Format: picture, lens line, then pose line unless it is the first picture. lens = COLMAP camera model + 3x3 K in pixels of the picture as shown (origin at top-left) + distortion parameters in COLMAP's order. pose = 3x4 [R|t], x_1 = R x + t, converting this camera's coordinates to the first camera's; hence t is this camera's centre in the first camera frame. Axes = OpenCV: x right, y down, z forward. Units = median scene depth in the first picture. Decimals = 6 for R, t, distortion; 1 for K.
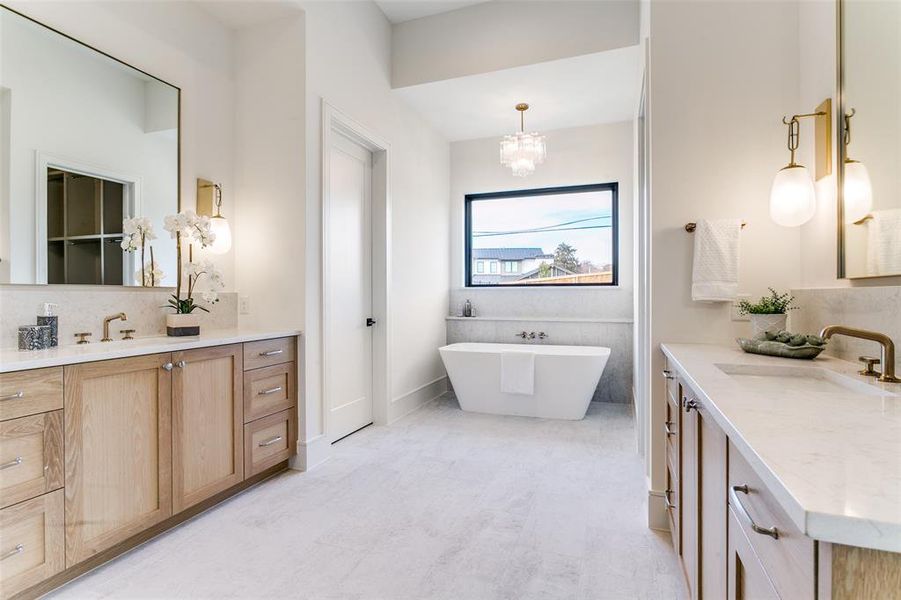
lens RADIAL K [[431.9, 0, 452.4], [0, 431.9, 297.7], [0, 0, 1]] dist [-0.007478, 0.003822]
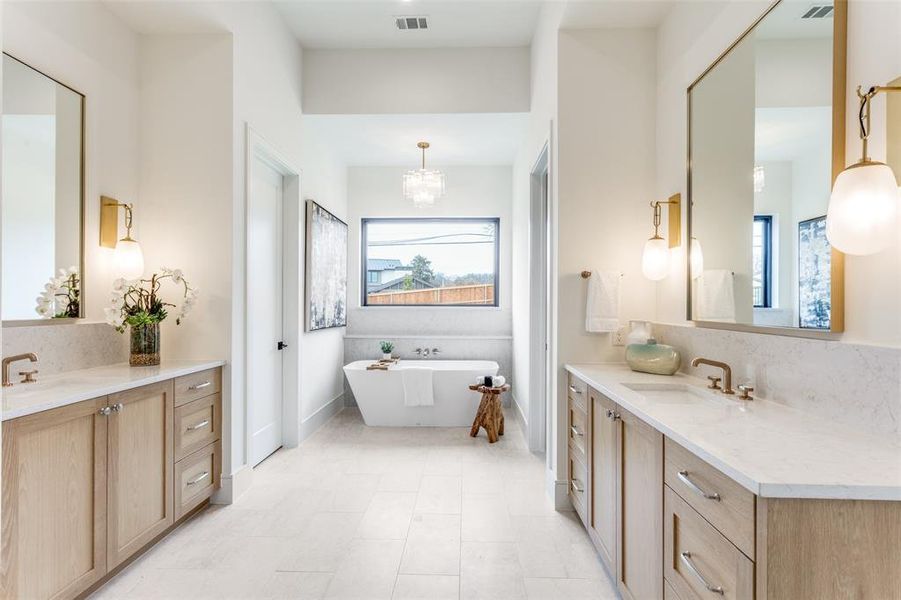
lens RADIAL K [[431.9, 0, 431.6], [0, 431.9, 300.7], [0, 0, 1]] dist [-0.007478, 0.003822]
pose [[0.950217, 0.004140, 0.311562, -0.221762], [-0.003226, 0.999989, -0.003447, -0.058580], [-0.311573, 0.002271, 0.950220, -0.071130]]
